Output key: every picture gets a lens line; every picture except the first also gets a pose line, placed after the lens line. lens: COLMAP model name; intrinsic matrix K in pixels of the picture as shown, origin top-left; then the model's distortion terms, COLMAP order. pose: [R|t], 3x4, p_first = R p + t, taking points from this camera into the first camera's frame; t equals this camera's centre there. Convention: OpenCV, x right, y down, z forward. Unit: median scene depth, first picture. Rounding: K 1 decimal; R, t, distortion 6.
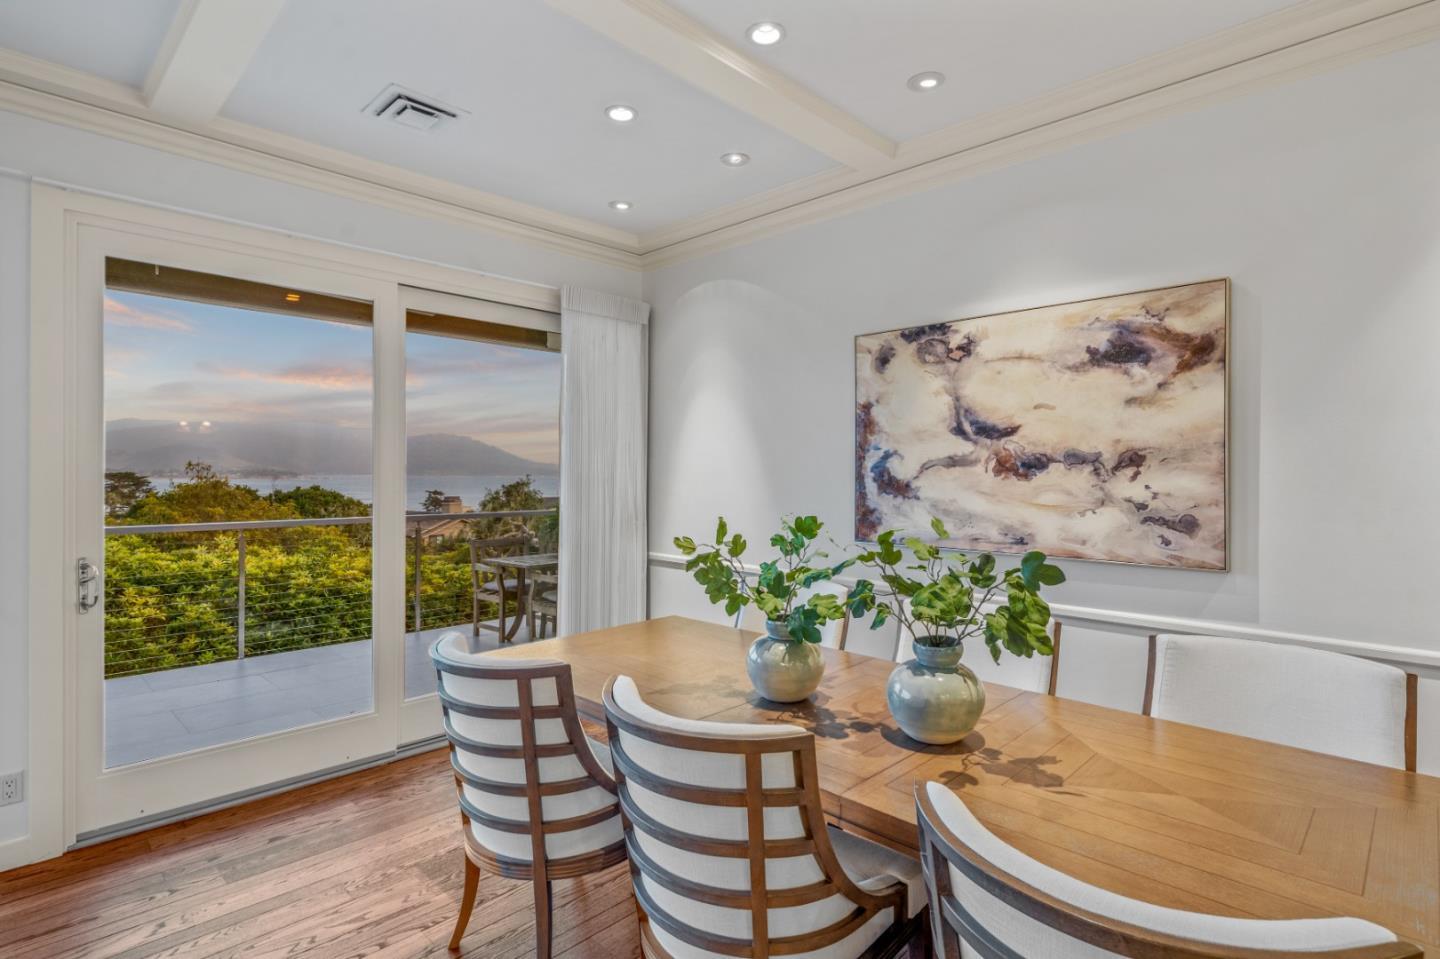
lens RADIAL K [[712.0, 0, 733.7], [0, 712.0, 472.4], [0, 0, 1]] dist [0.005335, -0.003368]
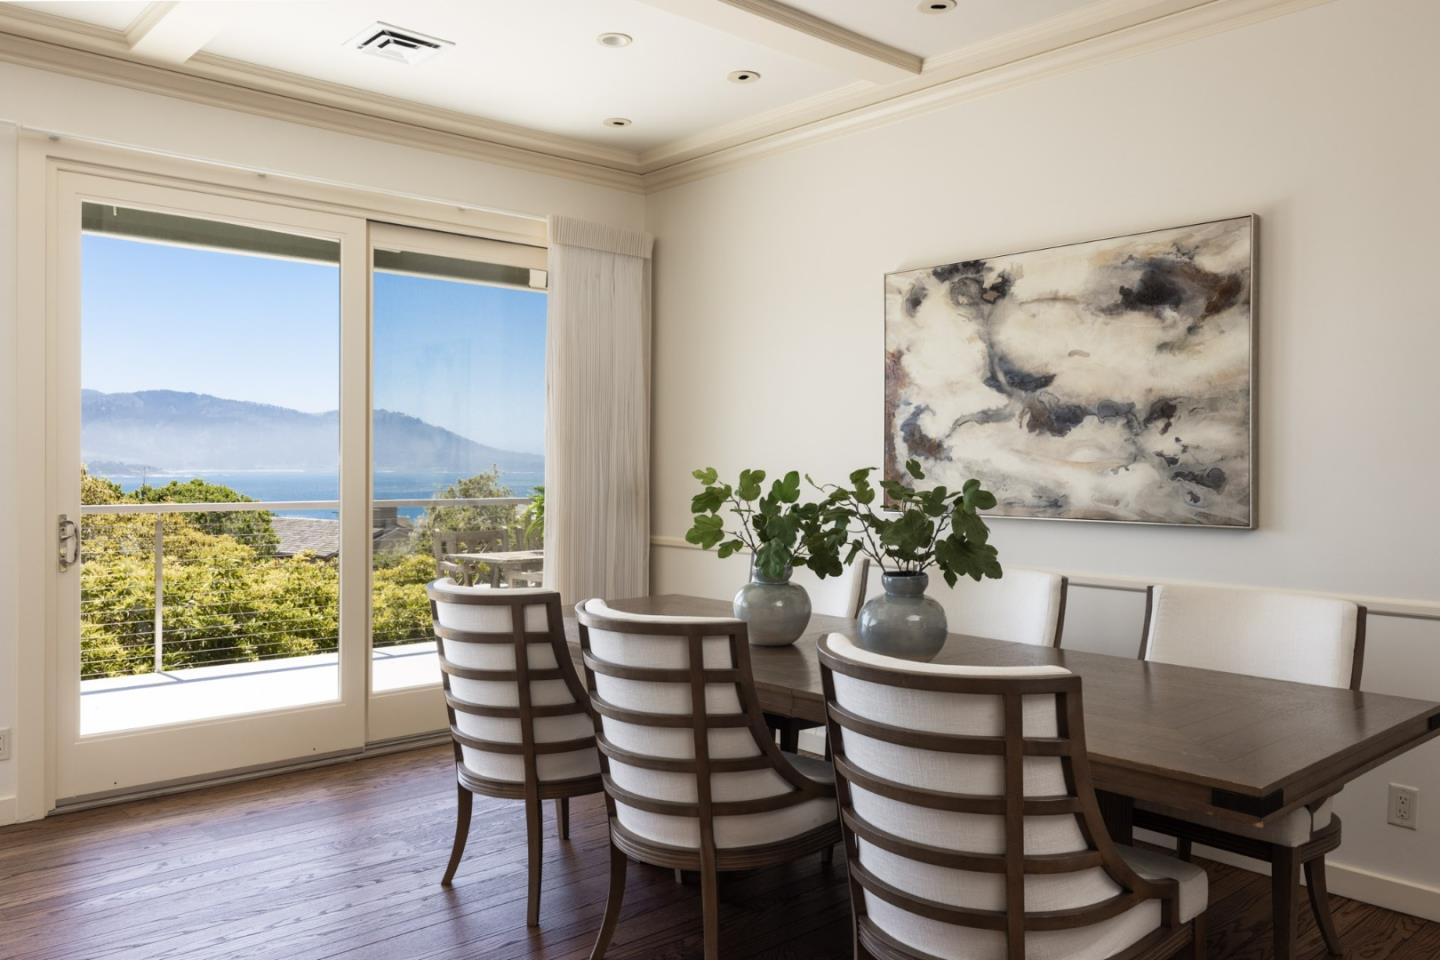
lens RADIAL K [[1098.8, 0, 733.1], [0, 1098.8, 467.8], [0, 0, 1]] dist [0.000697, 0.002476]
pose [[0.997887, 0.001430, -0.064954, 0.082919], [-0.001369, 0.999999, 0.000970, 0.047206], [0.064955, -0.000879, 0.997888, -0.379594]]
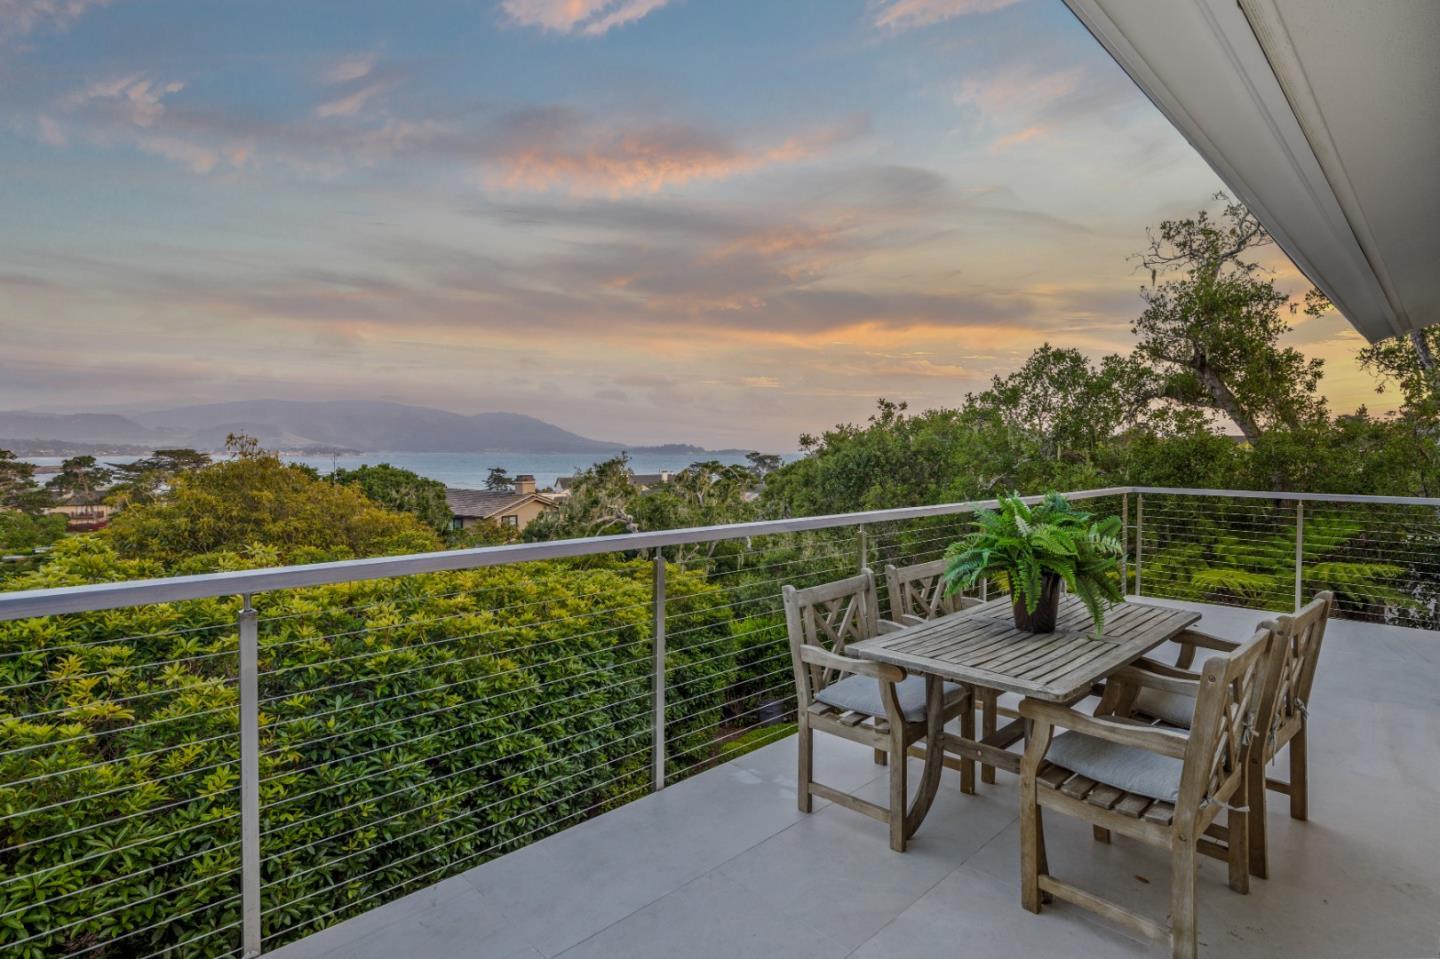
lens RADIAL K [[703.8, 0, 784.0], [0, 703.8, 477.8], [0, 0, 1]] dist [0.009055, -0.000796]
pose [[0.999972, 0.000255, -0.007532, -0.771167], [0.000042, 0.999224, 0.039391, 0.017877], [0.007536, -0.039391, 0.999195, 1.201252]]
